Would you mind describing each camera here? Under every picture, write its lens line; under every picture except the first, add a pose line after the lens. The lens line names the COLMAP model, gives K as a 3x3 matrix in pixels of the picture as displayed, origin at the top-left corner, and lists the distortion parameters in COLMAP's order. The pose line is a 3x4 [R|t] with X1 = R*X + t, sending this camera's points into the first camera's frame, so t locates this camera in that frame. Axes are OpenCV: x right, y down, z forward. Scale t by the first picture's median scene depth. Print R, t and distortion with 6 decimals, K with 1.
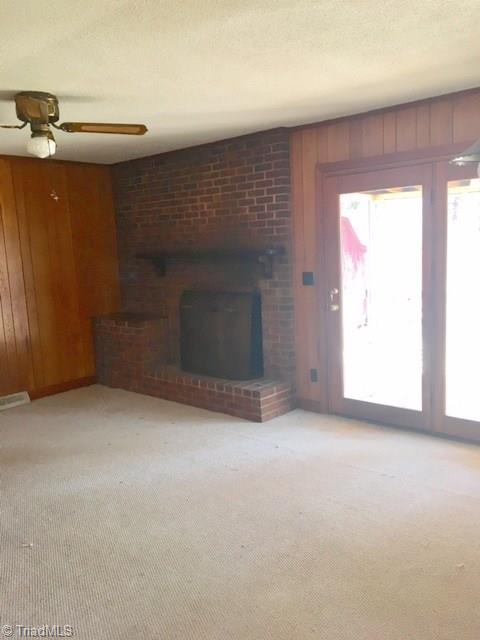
lens RADIAL K [[542.4, 0, 240.0], [0, 542.4, 320.0], [0, 0, 1]] dist [0.008168, -0.011086]
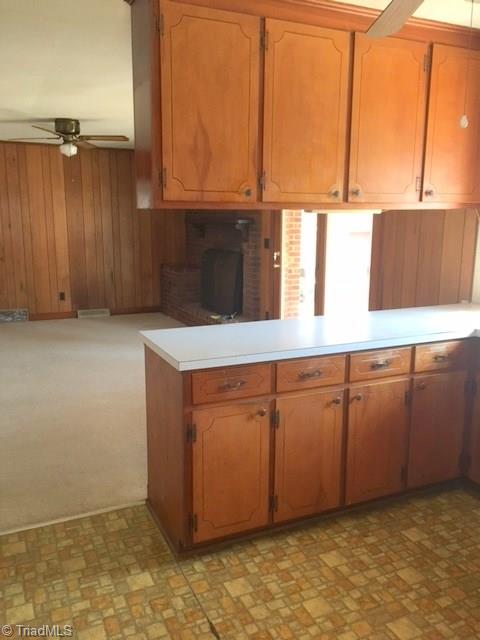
lens RADIAL K [[542.4, 0, 240.0], [0, 542.4, 320.0], [0, 0, 1]] dist [0.008168, -0.011086]
pose [[0.916056, 0.125322, -0.380966, 0.597313], [-0.108069, 0.991921, 0.066442, 0.030110], [0.386215, -0.019694, 0.922199, -0.270762]]
